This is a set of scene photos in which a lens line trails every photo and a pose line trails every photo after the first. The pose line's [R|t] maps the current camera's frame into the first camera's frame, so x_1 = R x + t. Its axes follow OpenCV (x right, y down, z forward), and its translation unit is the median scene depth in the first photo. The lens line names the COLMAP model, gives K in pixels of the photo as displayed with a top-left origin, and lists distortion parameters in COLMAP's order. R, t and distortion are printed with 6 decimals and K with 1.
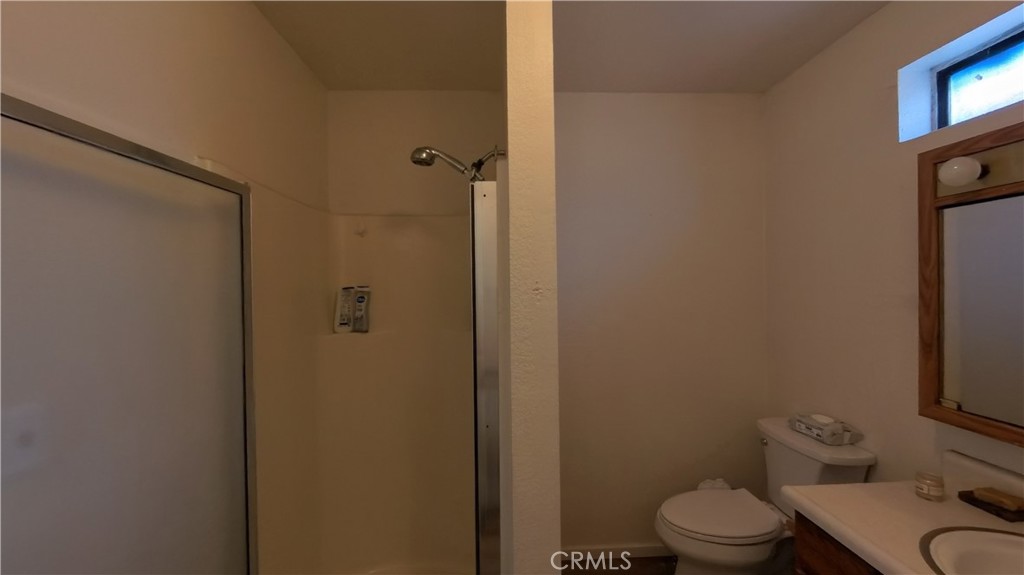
lens RADIAL K [[395.9, 0, 512.3], [0, 395.9, 289.1], [0, 0, 1]] dist [-0.001315, -0.004774]
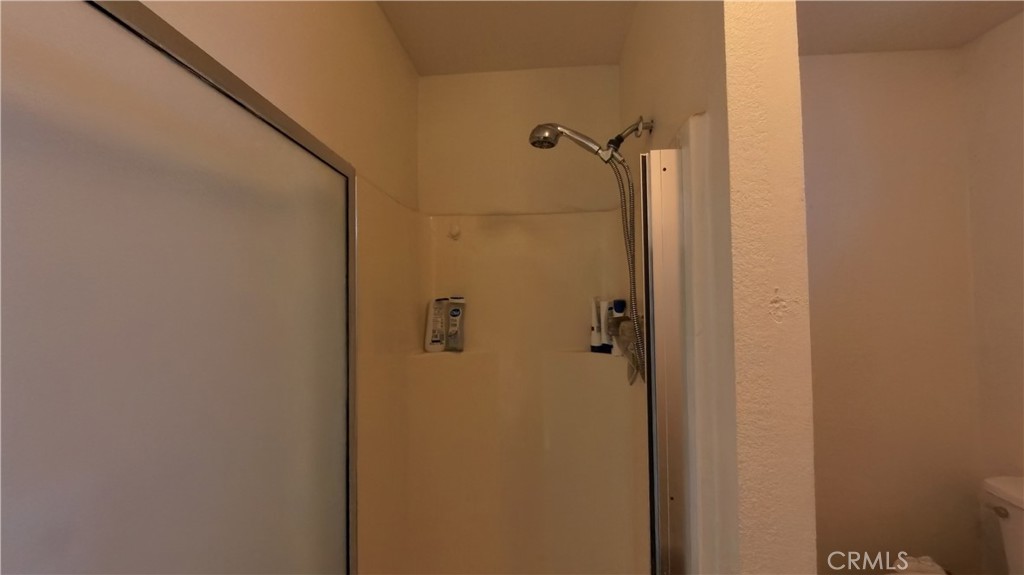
lens RADIAL K [[395.9, 0, 512.3], [0, 395.9, 289.1], [0, 0, 1]] dist [-0.001315, -0.004774]
pose [[0.992752, -0.002380, -0.120154, -0.160834], [-0.001260, 0.999543, -0.030206, 0.000745], [0.120171, 0.030138, 0.992296, 0.167767]]
